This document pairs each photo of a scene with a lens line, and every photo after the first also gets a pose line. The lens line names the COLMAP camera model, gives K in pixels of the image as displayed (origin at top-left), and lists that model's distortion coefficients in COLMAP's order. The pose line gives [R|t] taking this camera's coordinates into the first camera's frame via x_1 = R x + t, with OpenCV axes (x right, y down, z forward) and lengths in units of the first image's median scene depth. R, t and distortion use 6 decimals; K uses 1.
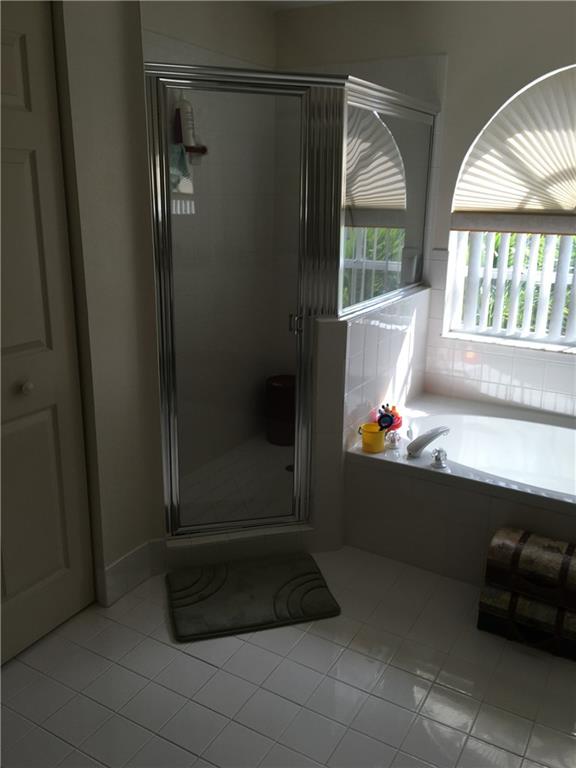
lens RADIAL K [[664.7, 0, 276.9], [0, 664.7, 369.4], [0, 0, 1]] dist [0.033903, -0.015261]
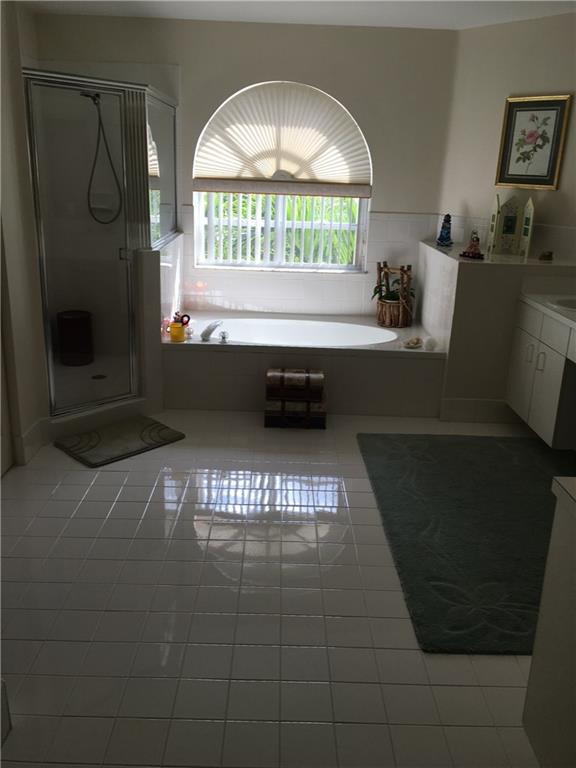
lens RADIAL K [[664.7, 0, 288.3], [0, 664.7, 384.7], [0, 0, 1]] dist [0.033903, -0.015261]
pose [[0.858713, -0.143006, 0.492099, -0.352019], [0.111723, 0.989418, 0.092571, 0.097973], [-0.500130, -0.024513, 0.865603, -0.371266]]
